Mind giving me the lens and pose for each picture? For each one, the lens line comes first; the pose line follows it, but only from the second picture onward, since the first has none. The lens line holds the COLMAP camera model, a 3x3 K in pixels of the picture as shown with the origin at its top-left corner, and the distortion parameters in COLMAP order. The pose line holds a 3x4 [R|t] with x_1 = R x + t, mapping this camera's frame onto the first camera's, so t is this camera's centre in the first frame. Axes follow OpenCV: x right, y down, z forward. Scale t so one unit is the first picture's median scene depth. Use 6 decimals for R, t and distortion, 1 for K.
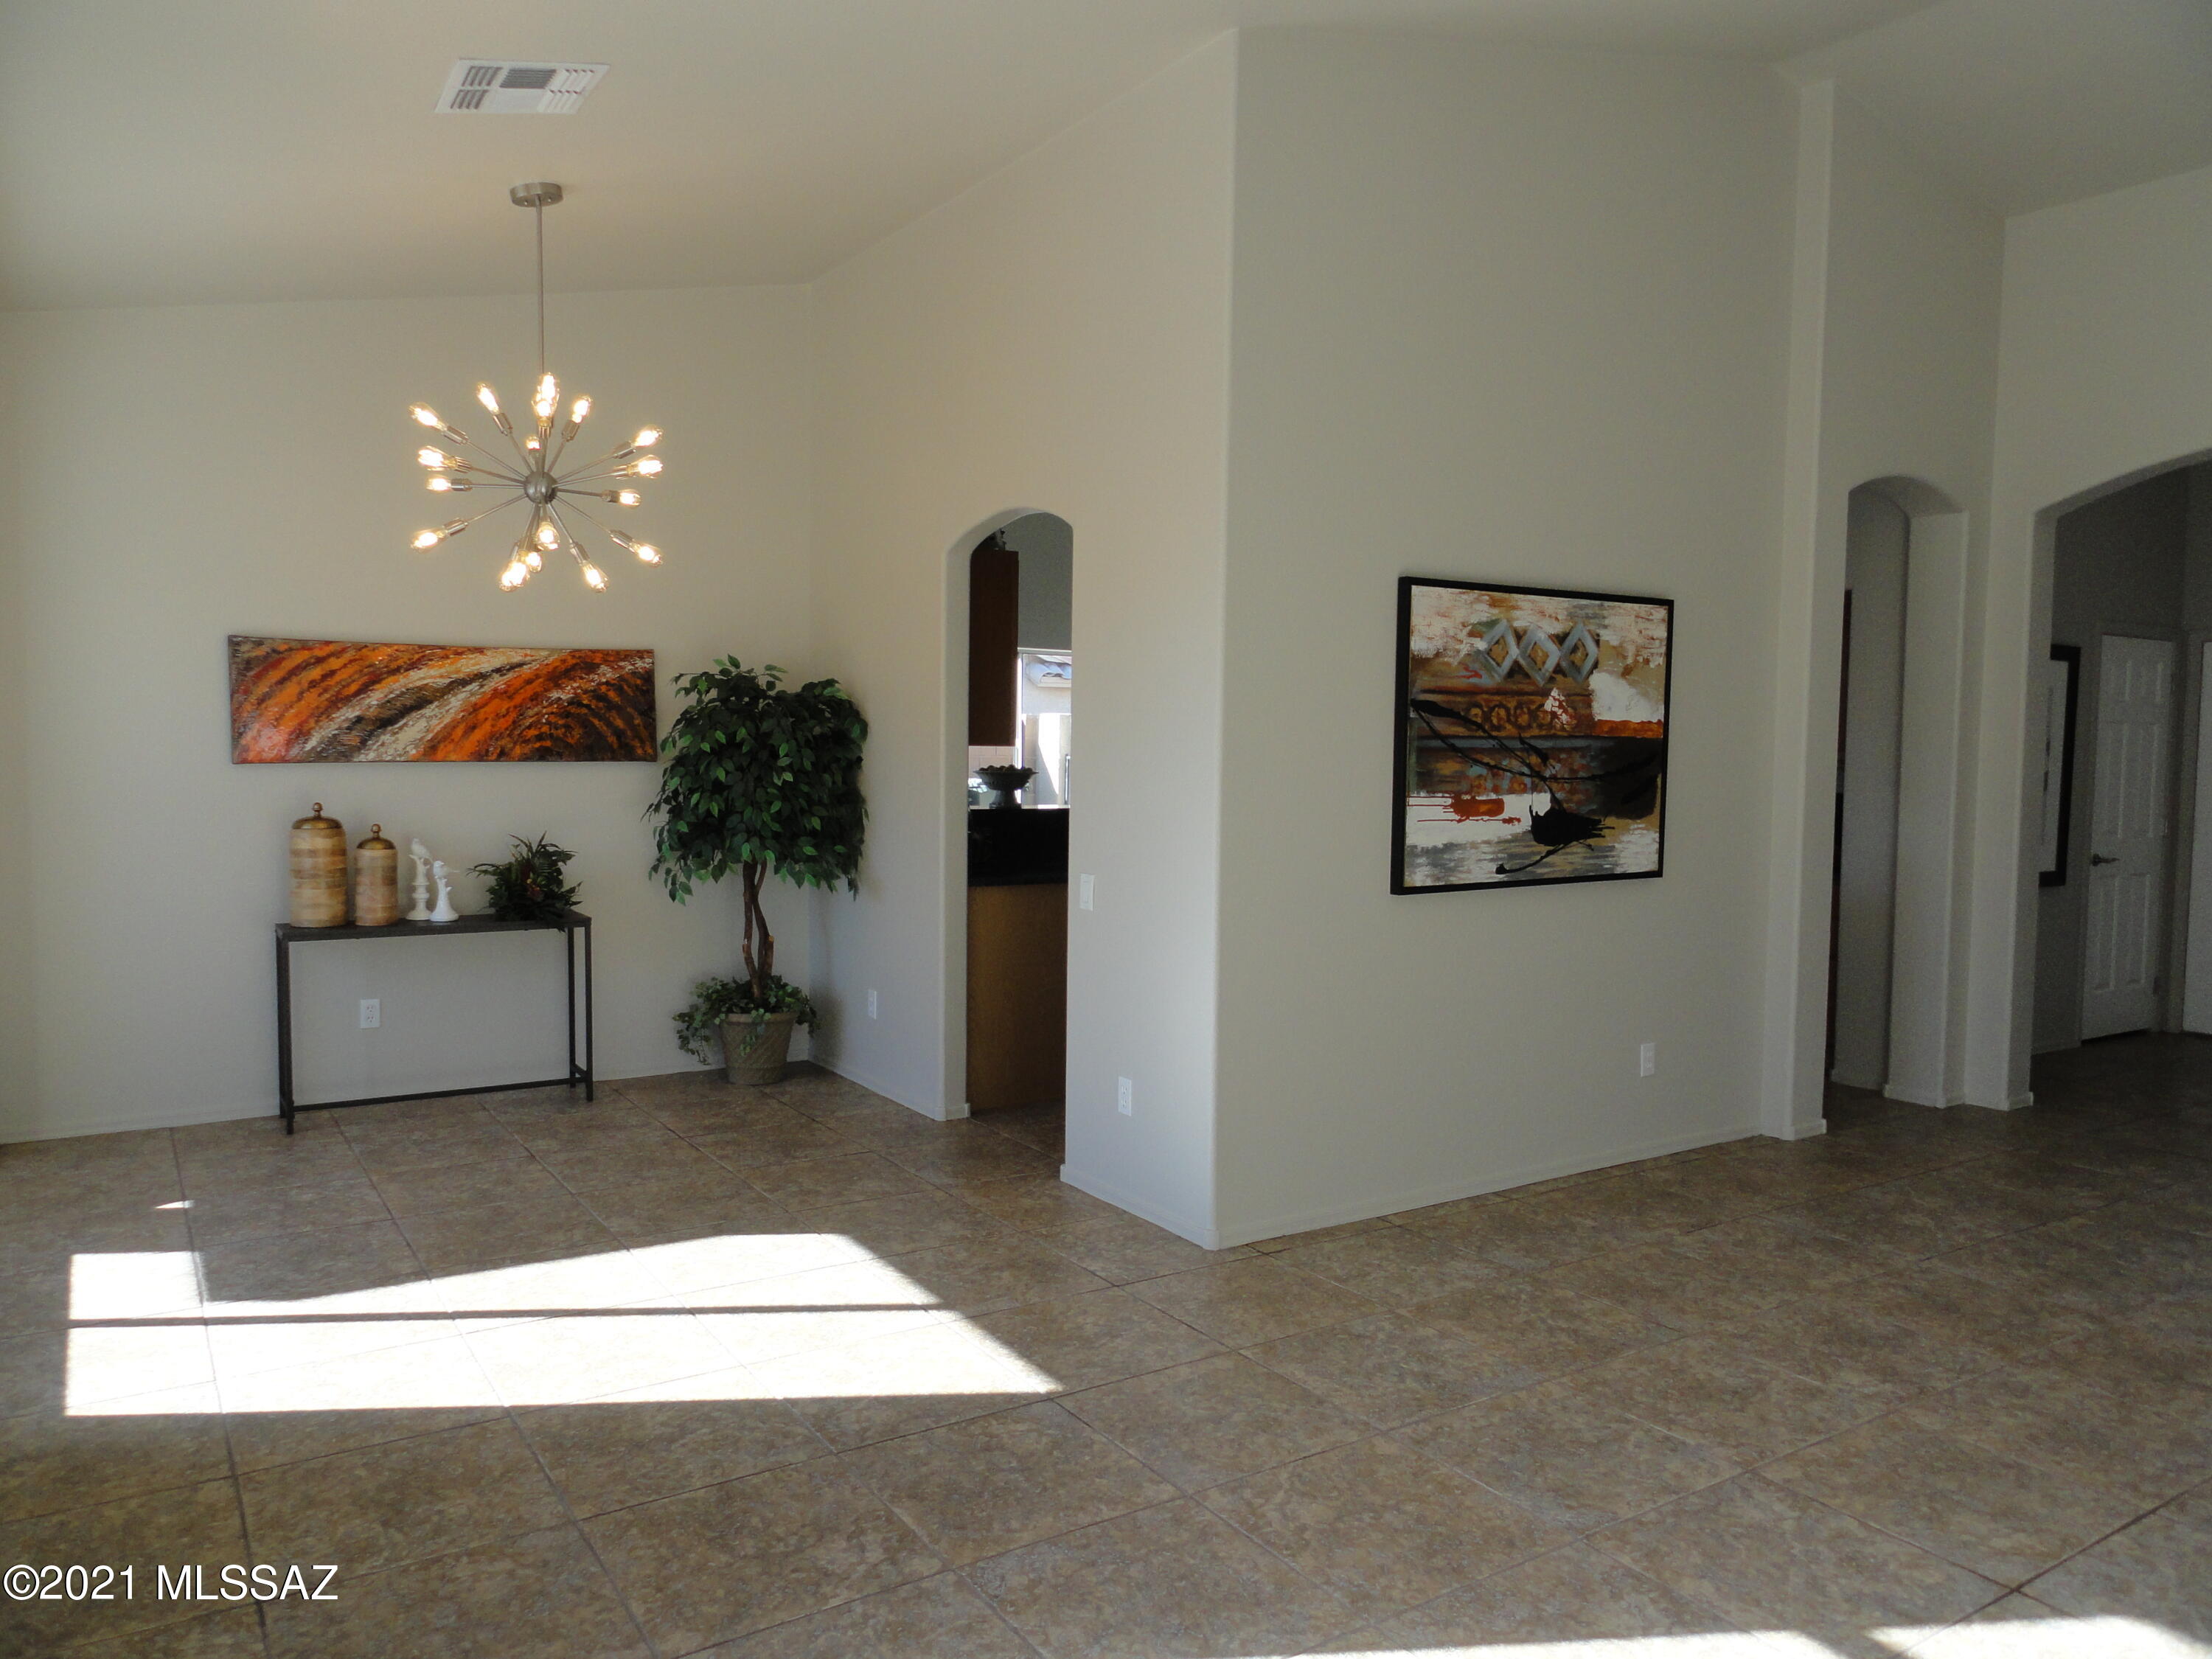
lens RADIAL K [[1534.3, 0, 1104.5], [0, 1534.3, 831.6], [0, 0, 1]] dist [-0.006807, 0.002189]
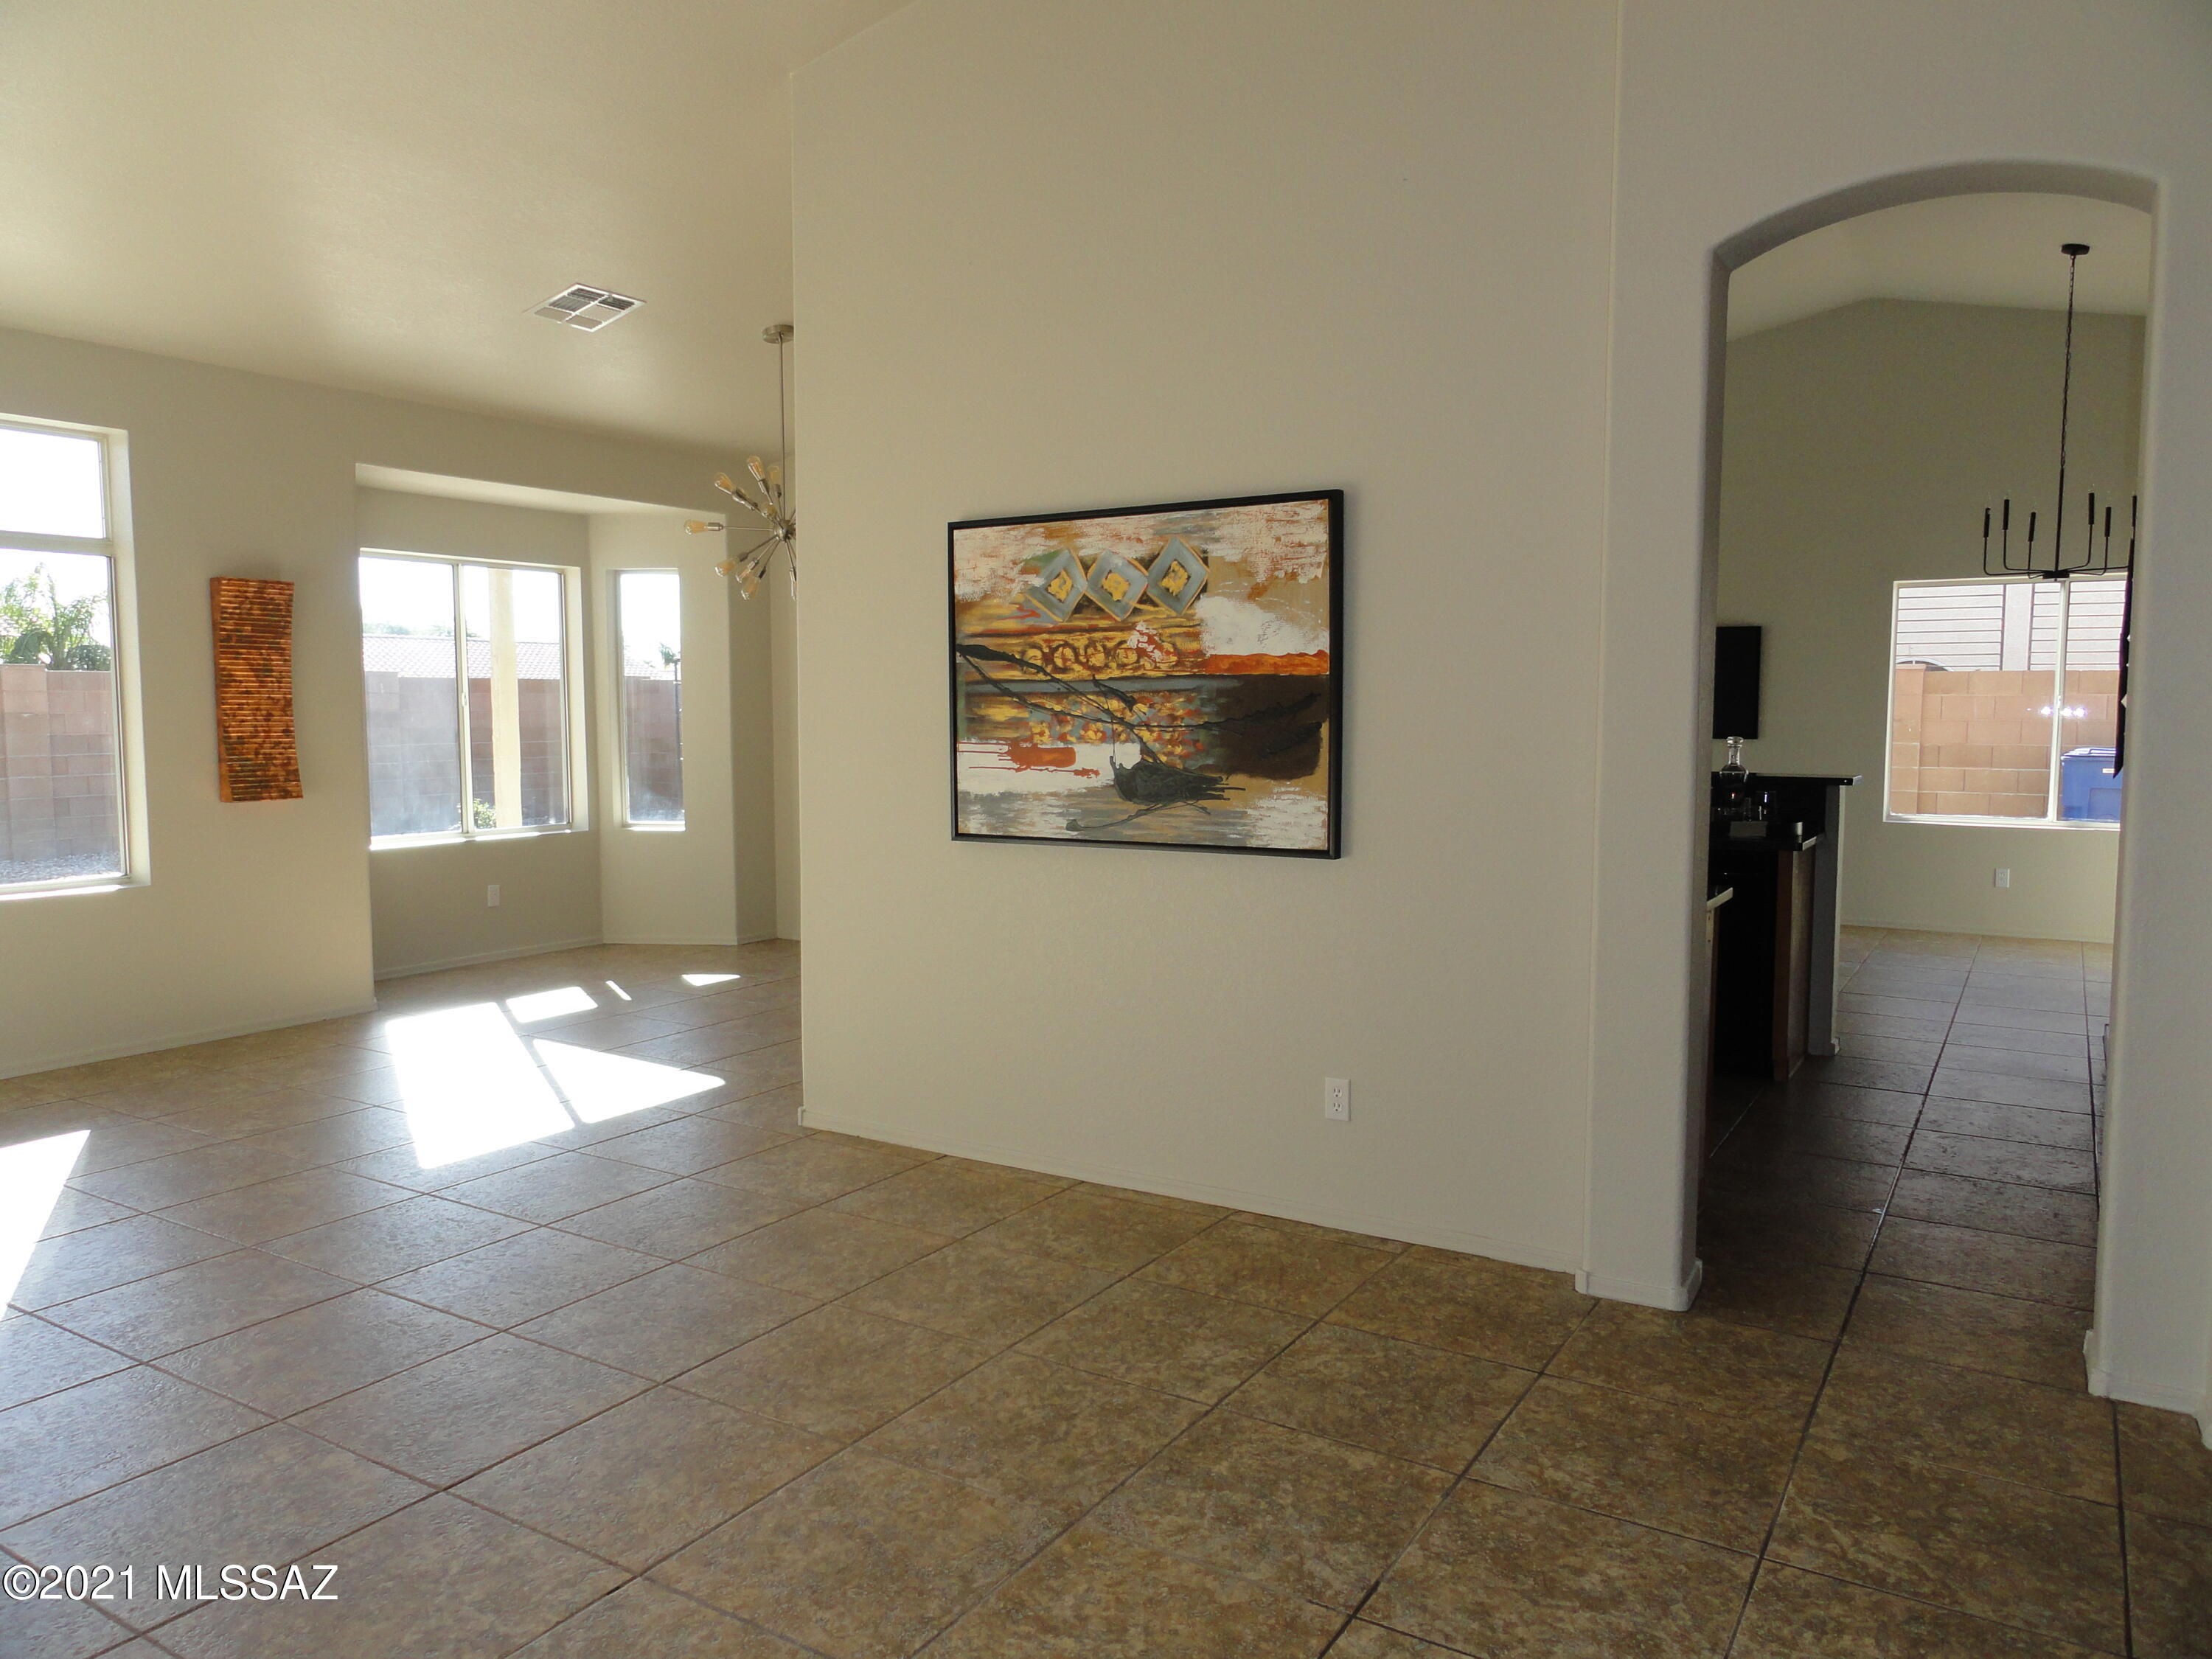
lens RADIAL K [[1534.3, 0, 1104.3], [0, 1534.3, 831.4], [0, 0, 1]] dist [-0.006807, 0.002189]
pose [[0.430493, 0.060418, -0.900569, 1.117400], [-0.048000, 0.997878, 0.044001, -0.013168], [0.901316, 0.024285, 0.432480, 0.640815]]
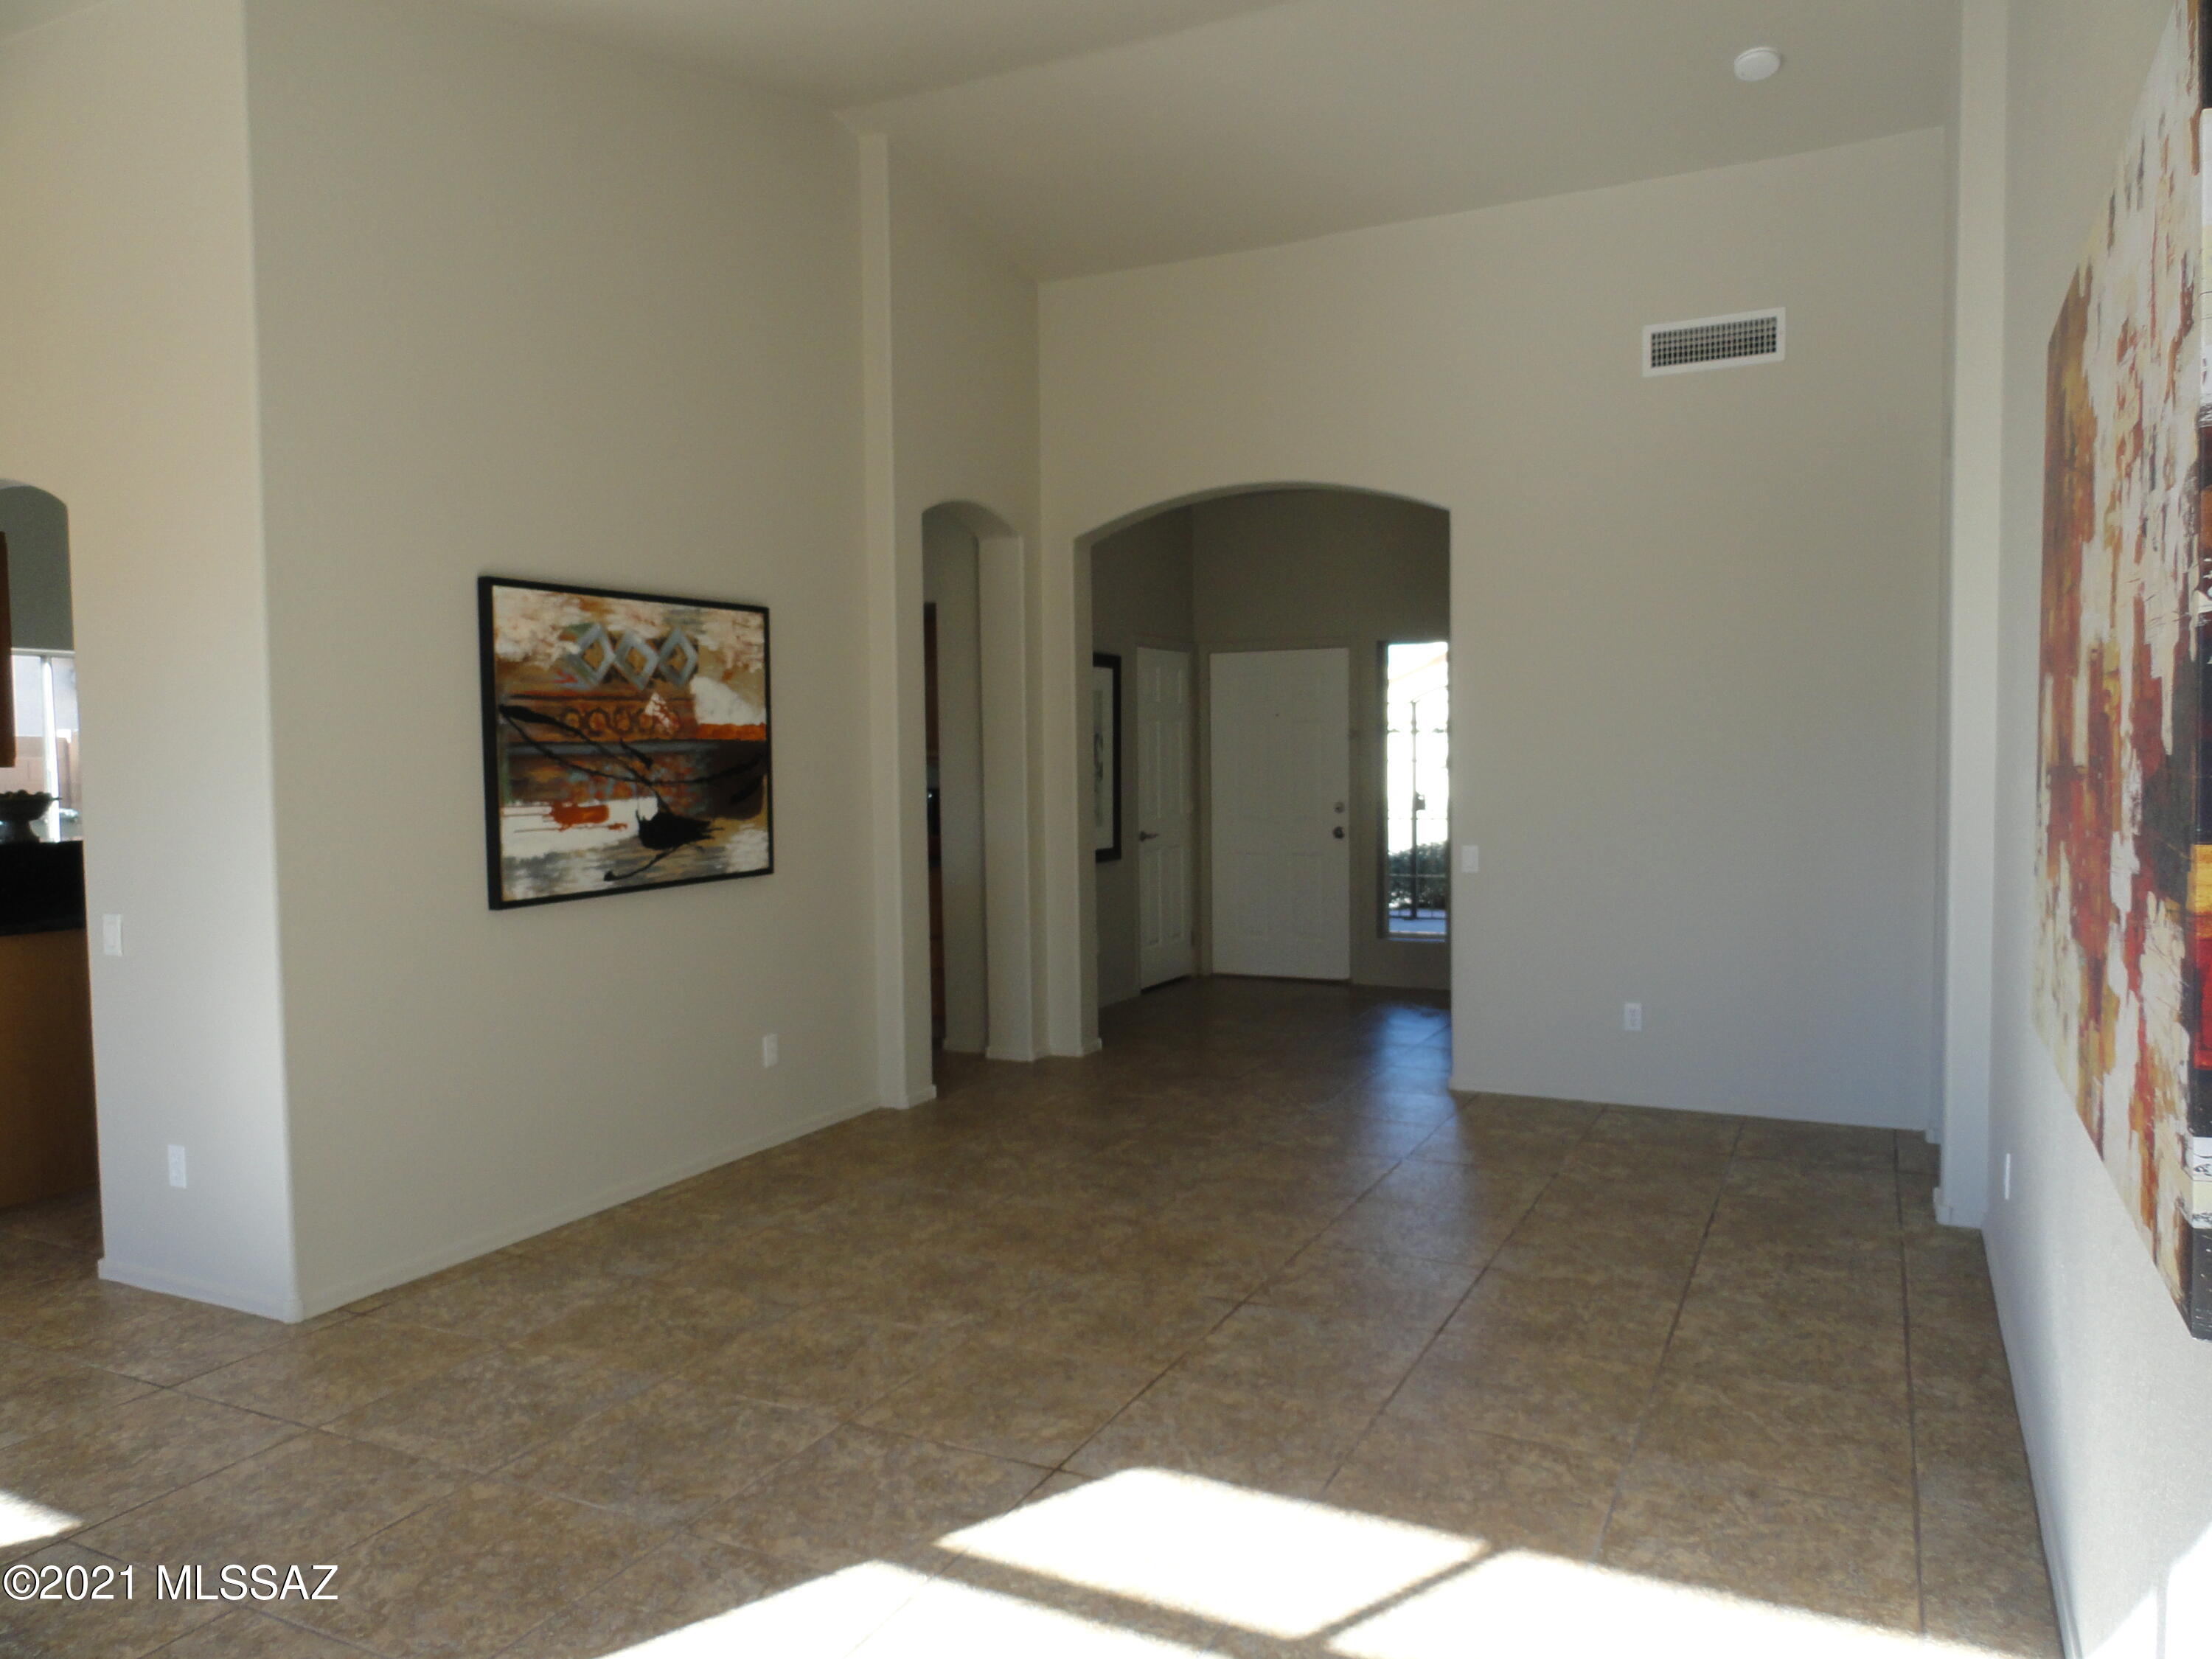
lens RADIAL K [[1534.3, 0, 1106.5], [0, 1534.3, 832.8], [0, 0, 1]] dist [-0.006807, 0.002189]
pose [[0.860332, -0.051403, 0.507136, 0.036147], [0.053594, 0.998510, 0.010289, 0.003704], [-0.506909, 0.018328, 0.861805, -0.012738]]
